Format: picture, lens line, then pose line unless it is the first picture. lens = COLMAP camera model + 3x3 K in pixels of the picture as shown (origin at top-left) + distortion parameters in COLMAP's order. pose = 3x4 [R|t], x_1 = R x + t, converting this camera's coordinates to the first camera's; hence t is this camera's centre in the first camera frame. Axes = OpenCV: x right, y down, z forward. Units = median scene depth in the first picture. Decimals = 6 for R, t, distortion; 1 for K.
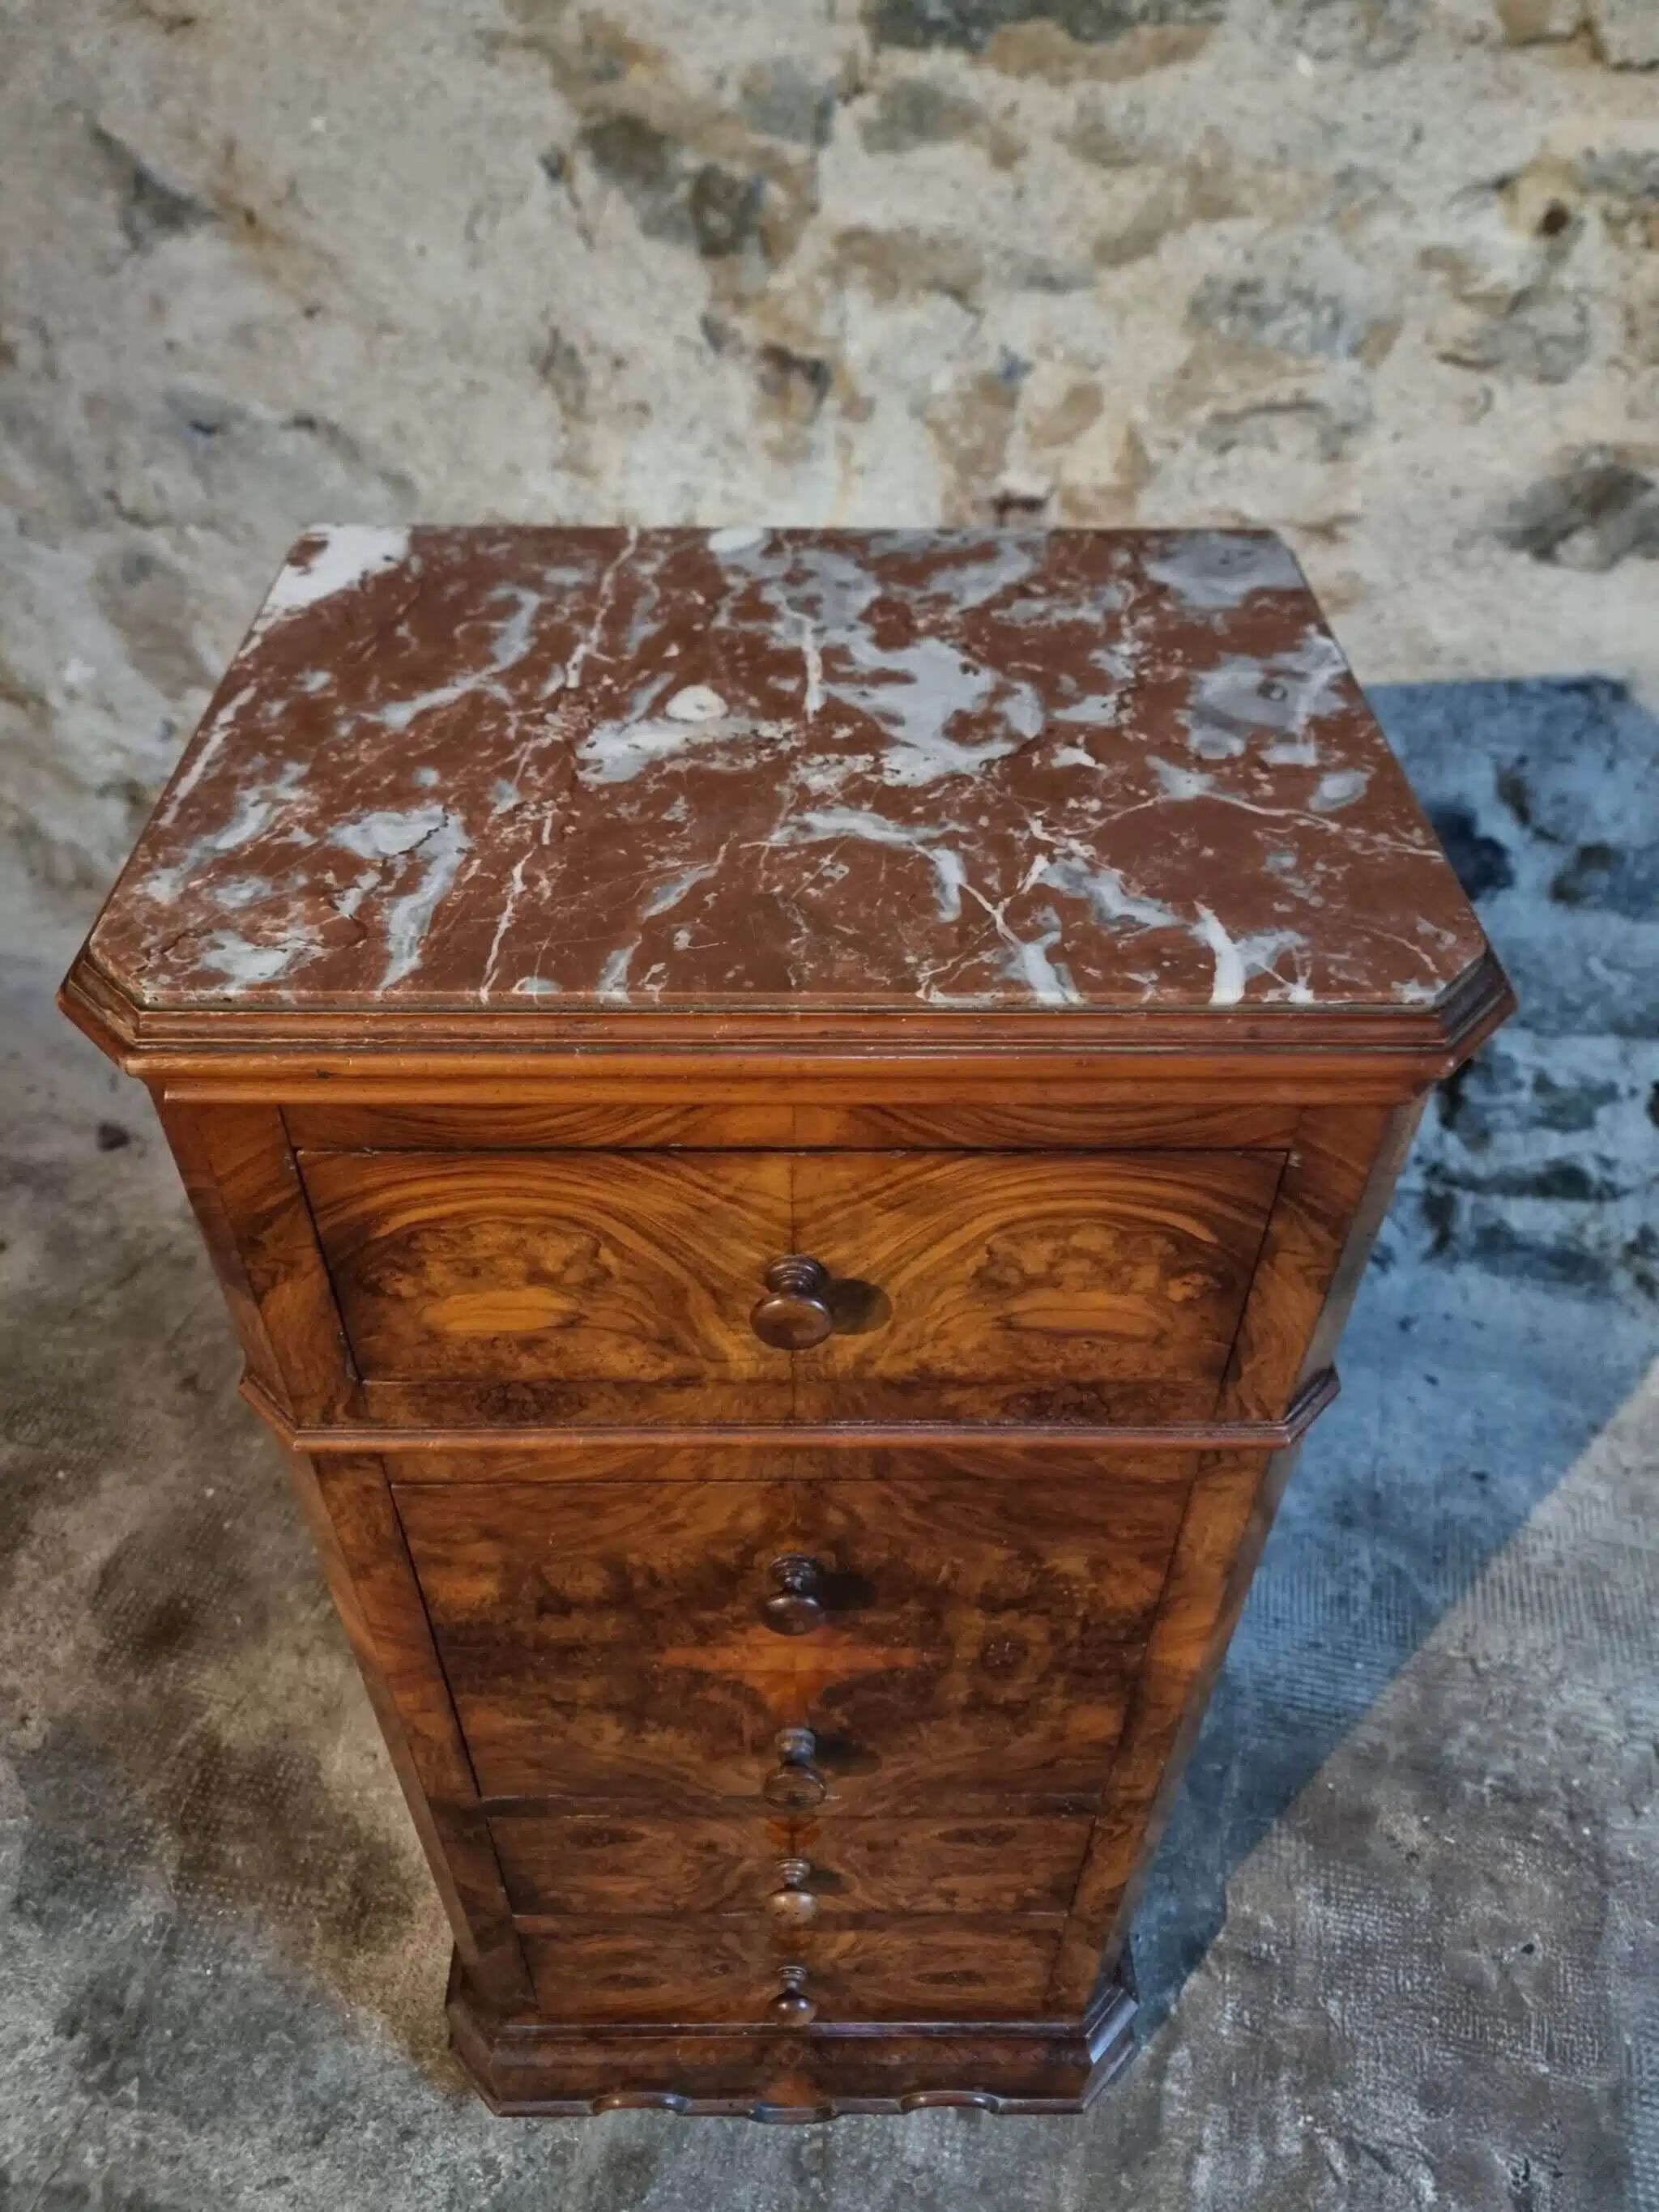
lens RADIAL K [[1634.3, 0, 818.7], [0, 1634.3, 1102.7], [0, 0, 1]] dist [0.020816, -0.008524]
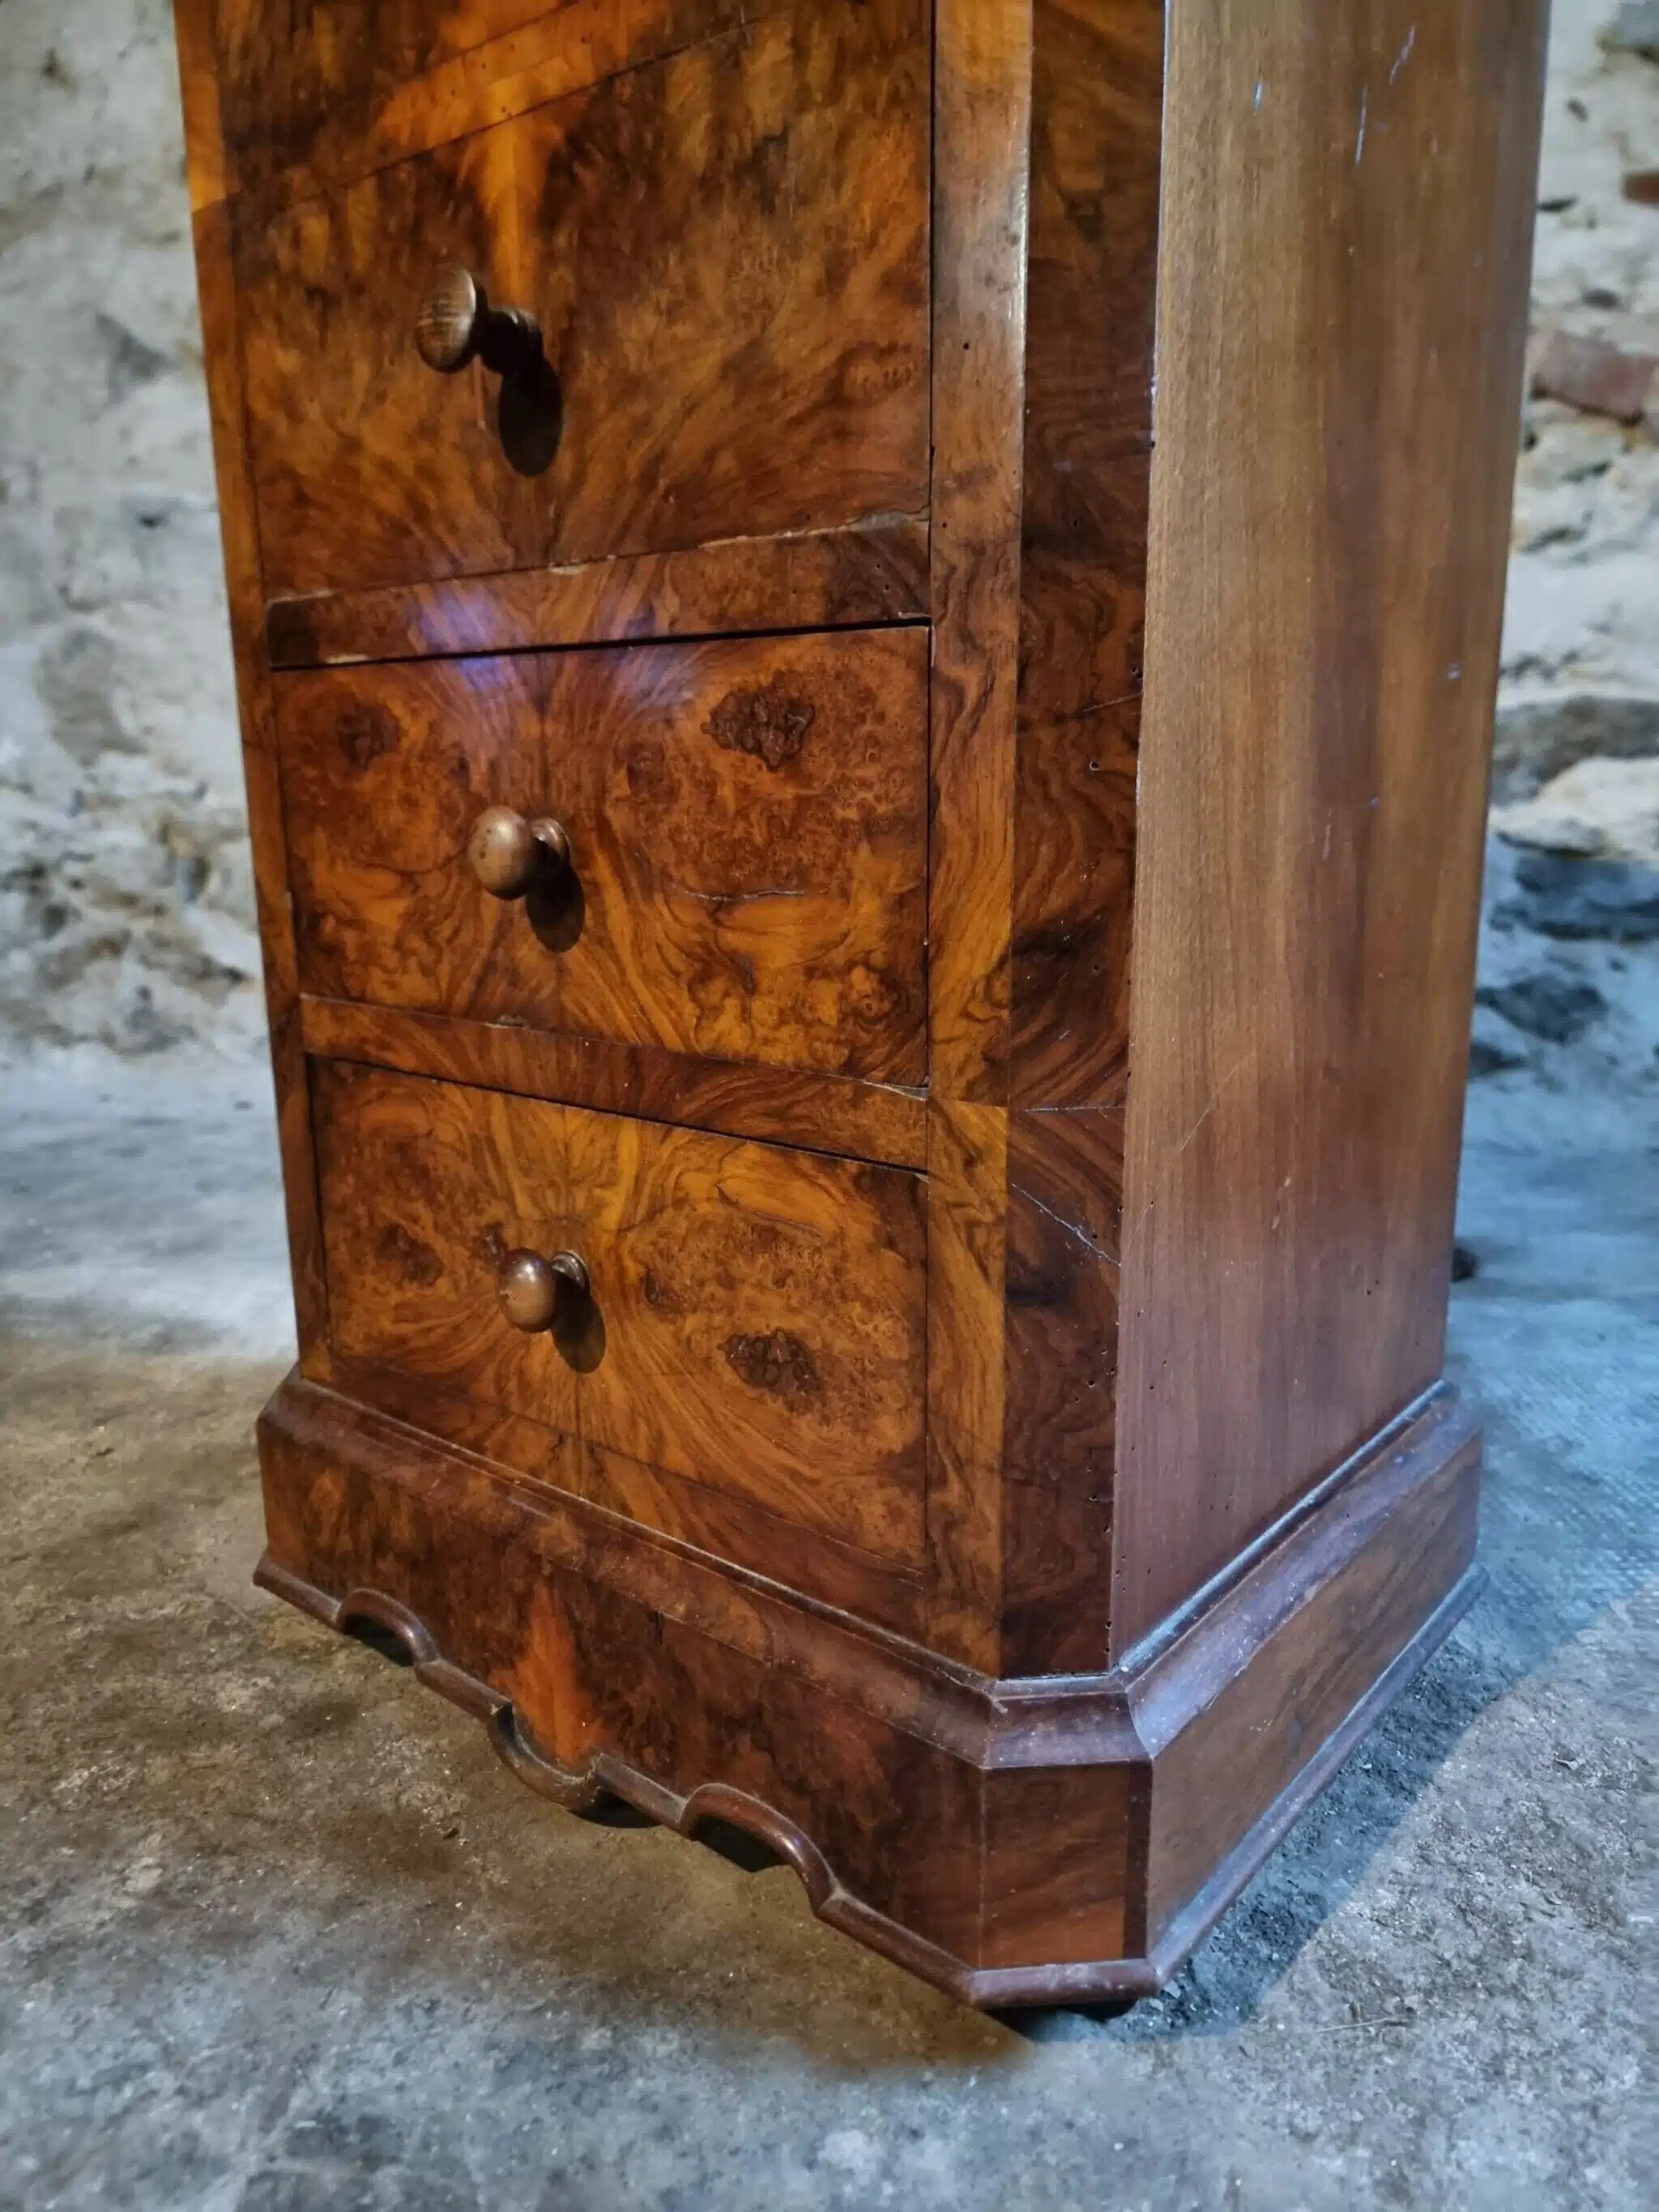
lens RADIAL K [[1571.0, 0, 836.0], [0, 1571.0, 1119.8], [0, 0, 1]] dist [0.044342, -0.047881]
pose [[0.991098, -0.051868, 0.122618, 0.000110], [0.107784, 0.853229, -0.510277, 0.884686], [-0.078154, 0.518950, 0.851224, 0.126885]]
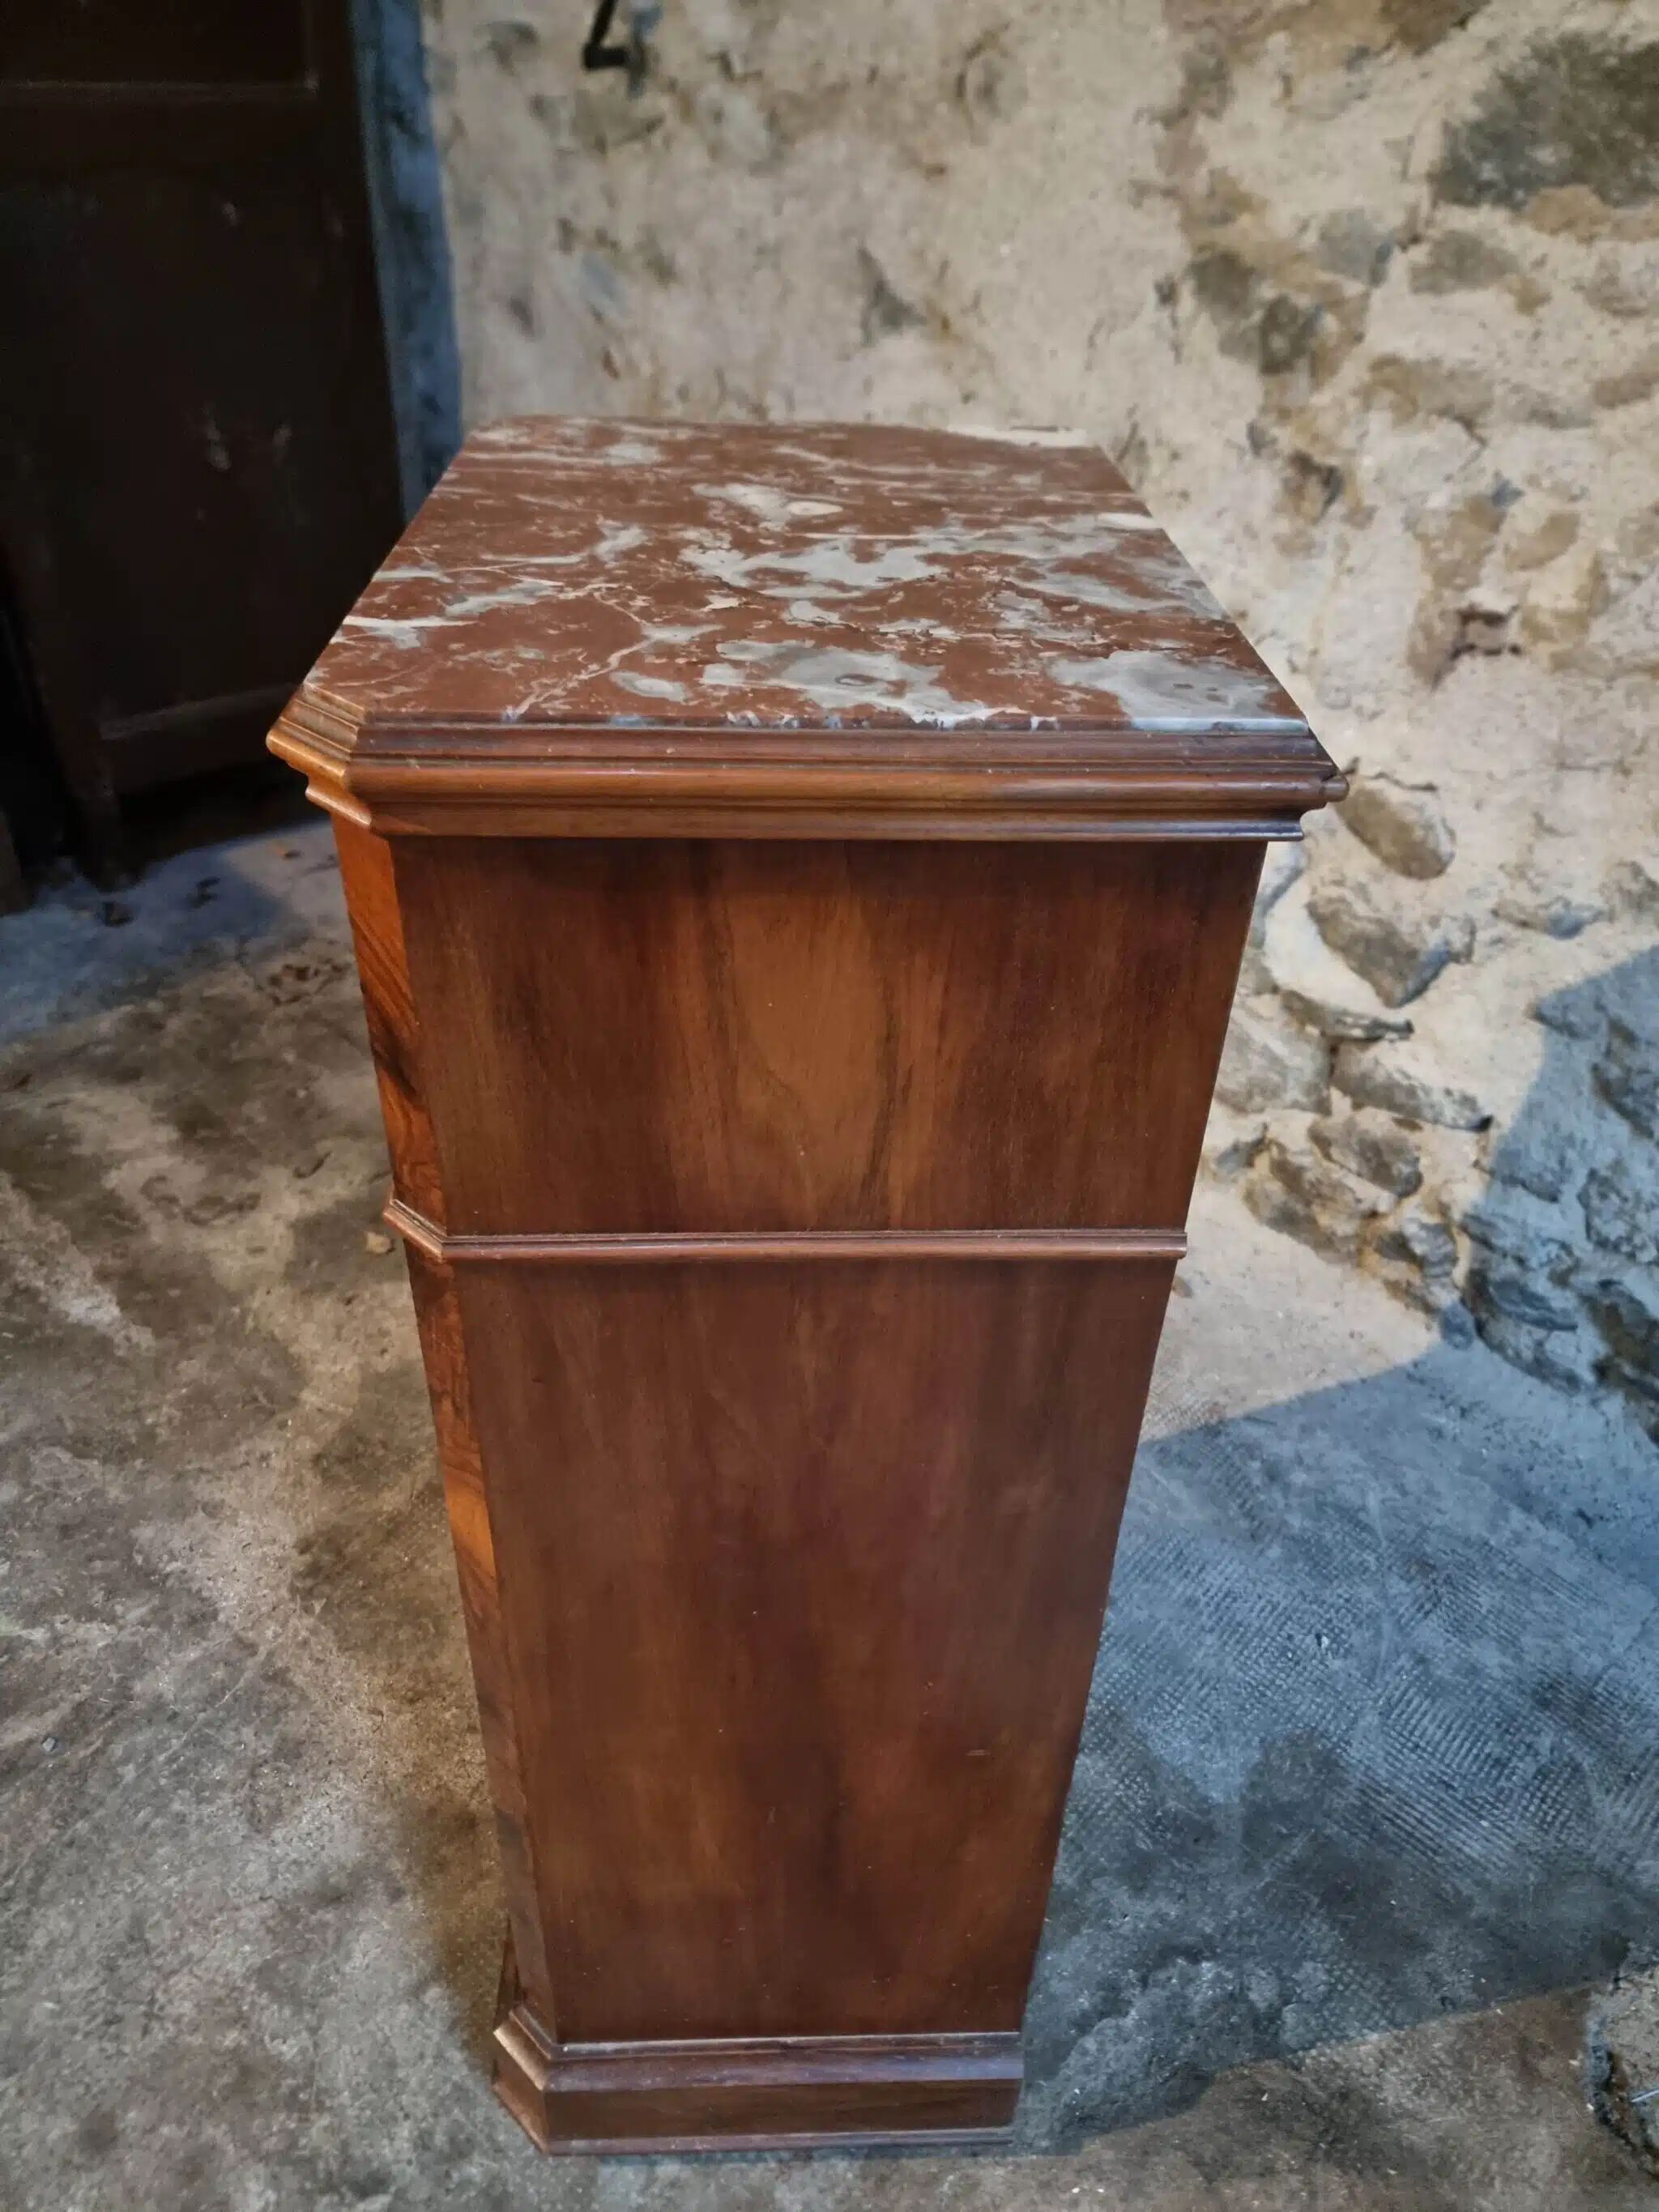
lens RADIAL K [[1569.6, 0, 821.6], [0, 1569.6, 1106.5], [0, 0, 1]] dist [0.060040, -0.055917]
pose [[0.870316, 0.294726, -0.394572, 0.267791], [-0.349322, 0.934176, -0.072723, 0.178236], [0.347166, 0.201124, 0.915983, -0.056959]]
